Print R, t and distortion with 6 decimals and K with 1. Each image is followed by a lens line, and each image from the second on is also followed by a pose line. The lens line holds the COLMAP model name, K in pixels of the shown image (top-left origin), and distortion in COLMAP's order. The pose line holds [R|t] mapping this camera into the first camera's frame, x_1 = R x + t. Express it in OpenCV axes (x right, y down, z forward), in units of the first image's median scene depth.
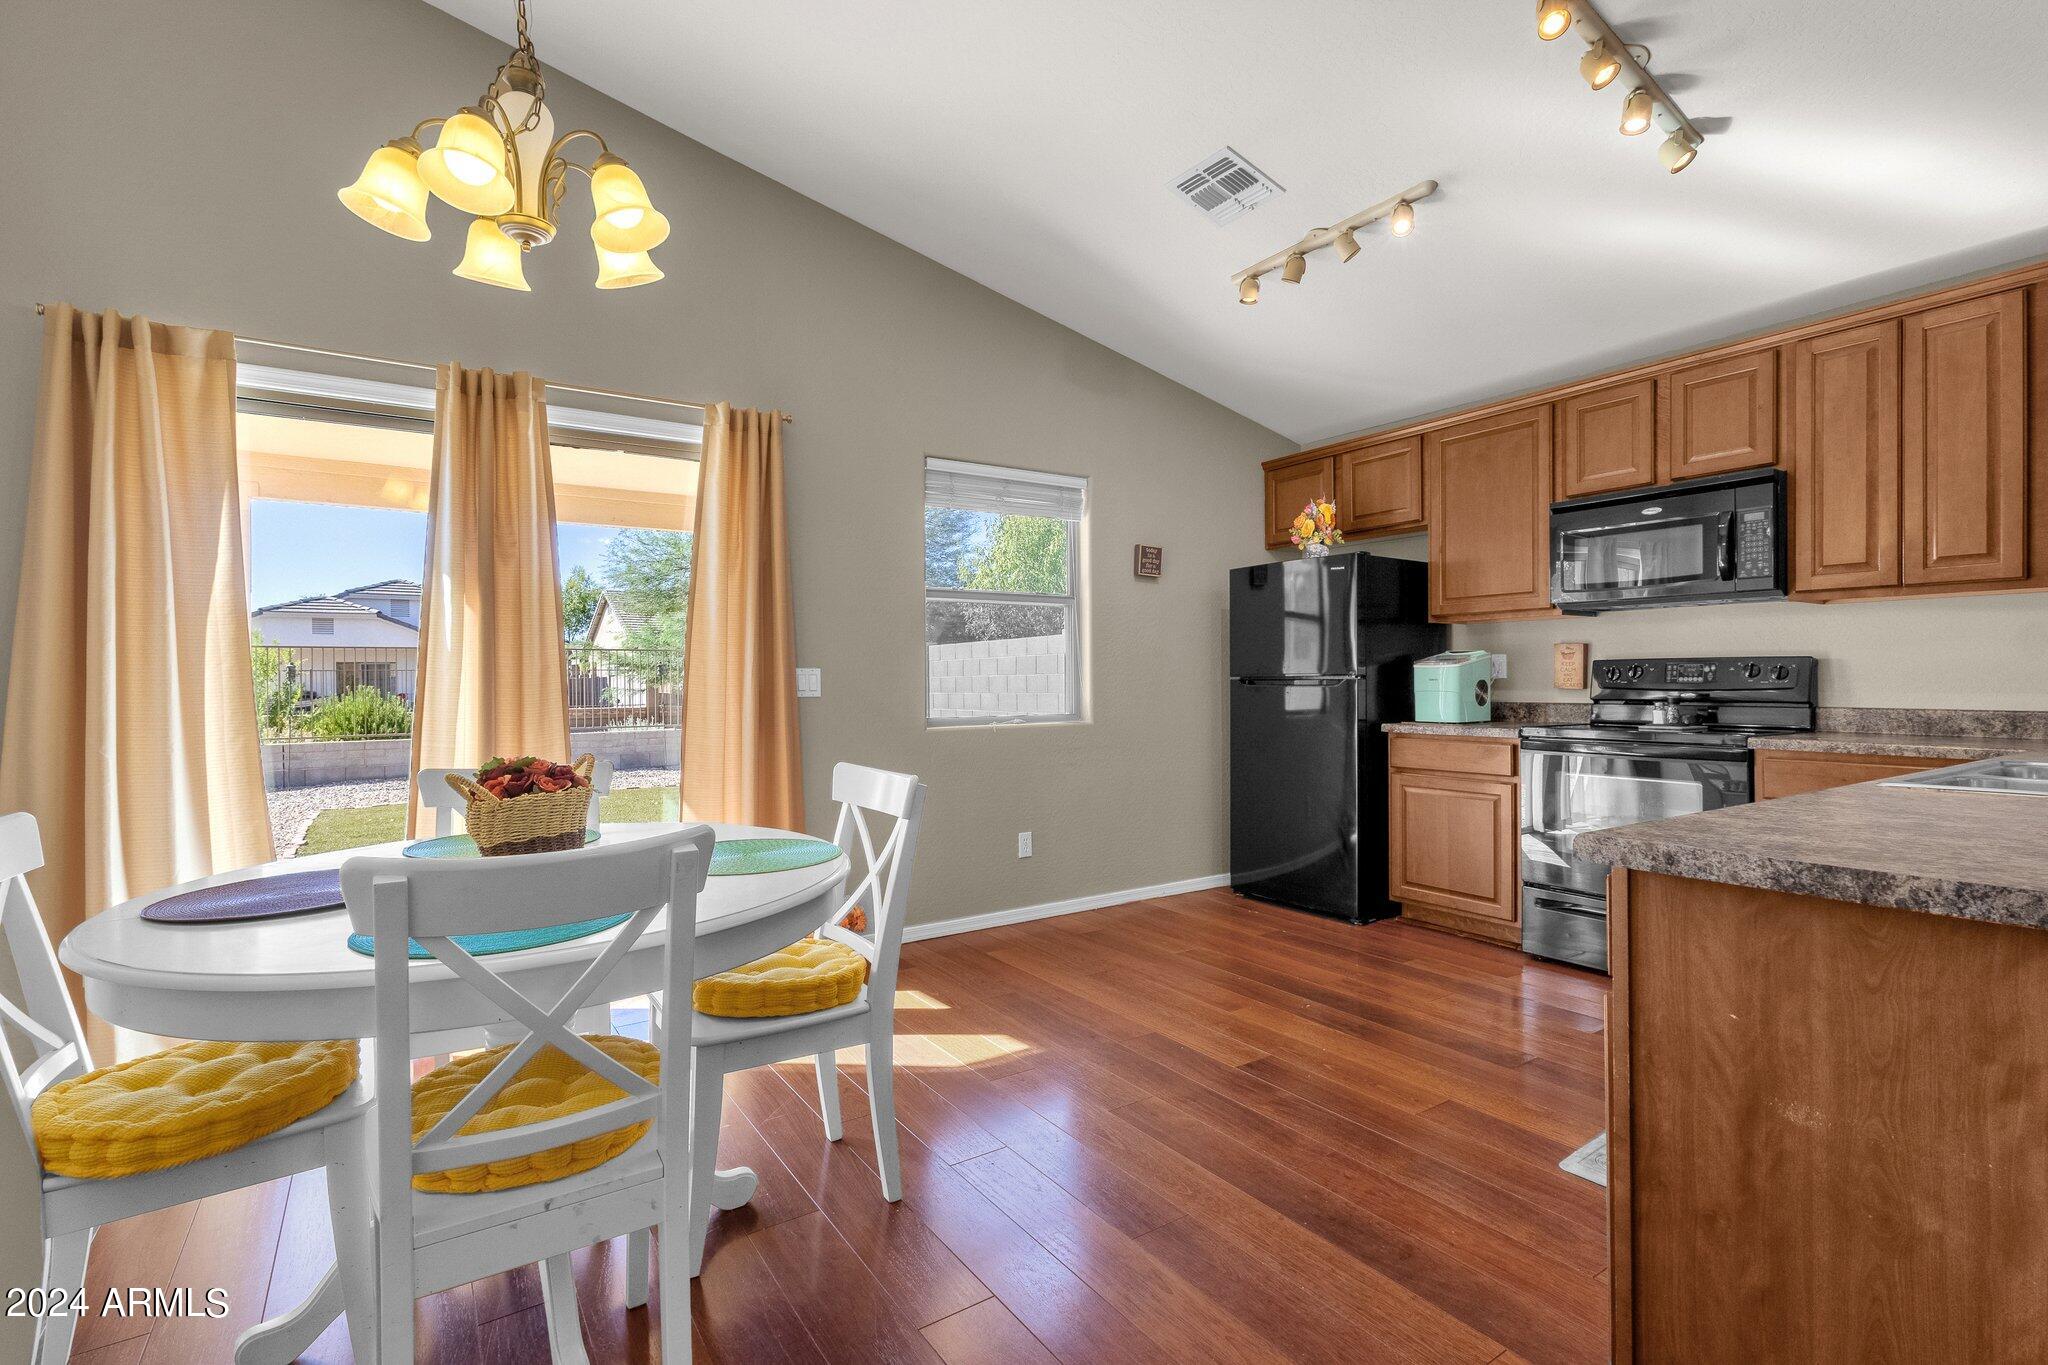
lens RADIAL K [[947.4, 0, 1032.7], [0, 947.4, 683.6], [0, 0, 1]] dist [0.002585, 0.000616]
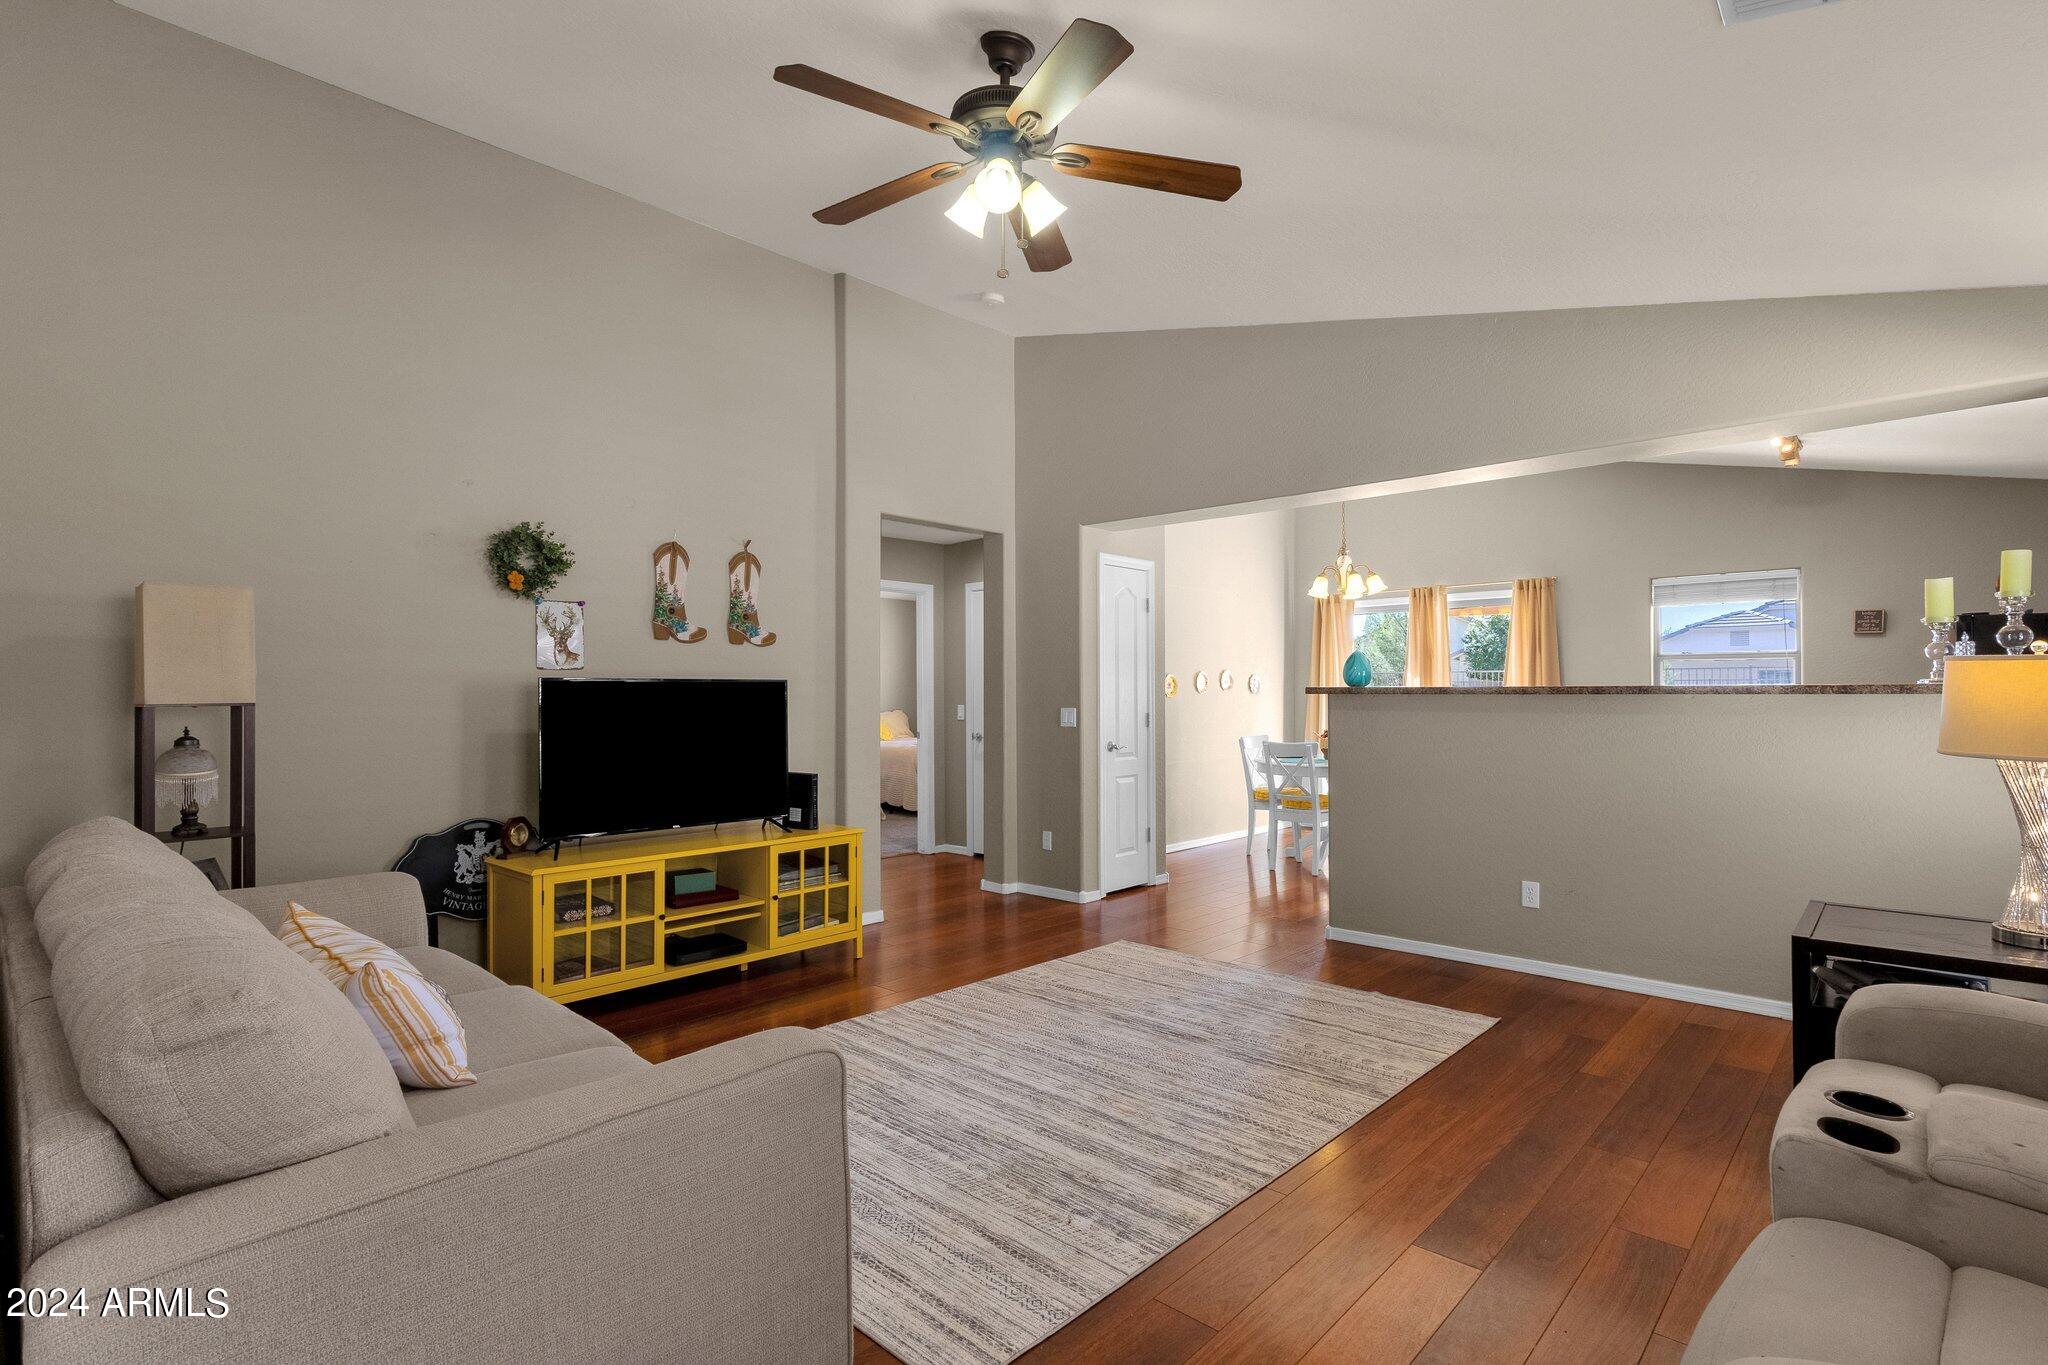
lens RADIAL K [[989.8, 0, 1035.4], [0, 989.8, 686.0], [0, 0, 1]] dist [0.001328, -0.000539]
pose [[0.235502, -0.000138, -0.971874, 1.510681], [0.000507, 1.000000, -0.000019, -0.046177], [0.971874, -0.000488, 0.235502, -0.569259]]
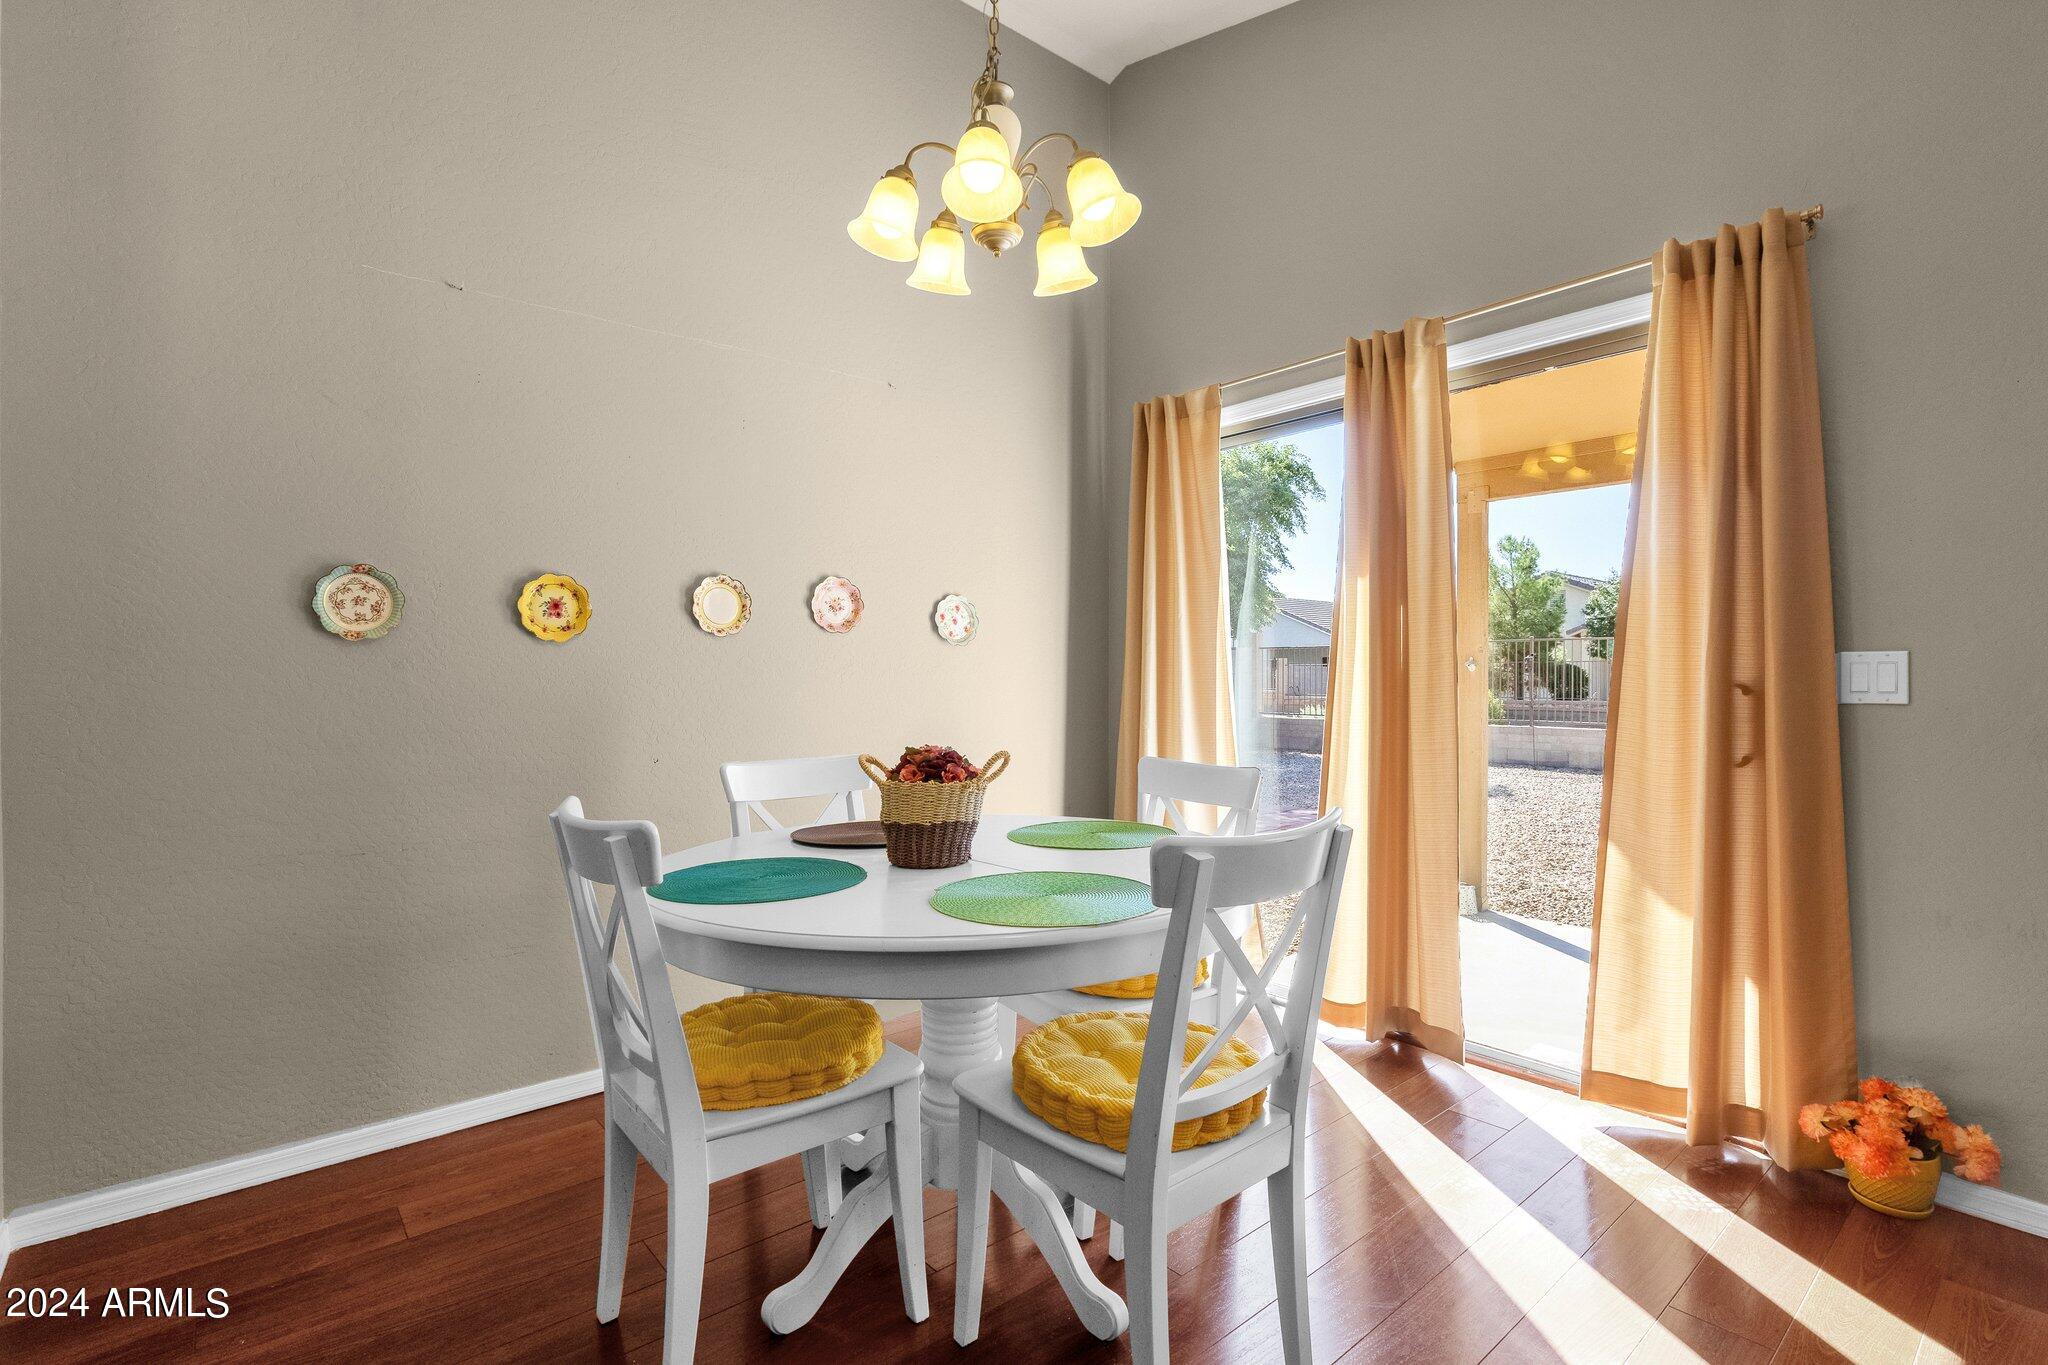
lens RADIAL K [[955.4, 0, 1020.9], [0, 955.4, 687.6], [0, 0, 1]] dist [-0.016853, 0.000230]
pose [[0.104058, 0.020189, -0.994366, 0.253921], [-0.003845, 0.999795, 0.019896, -0.003778], [0.994564, 0.001753, 0.104115, 0.459238]]
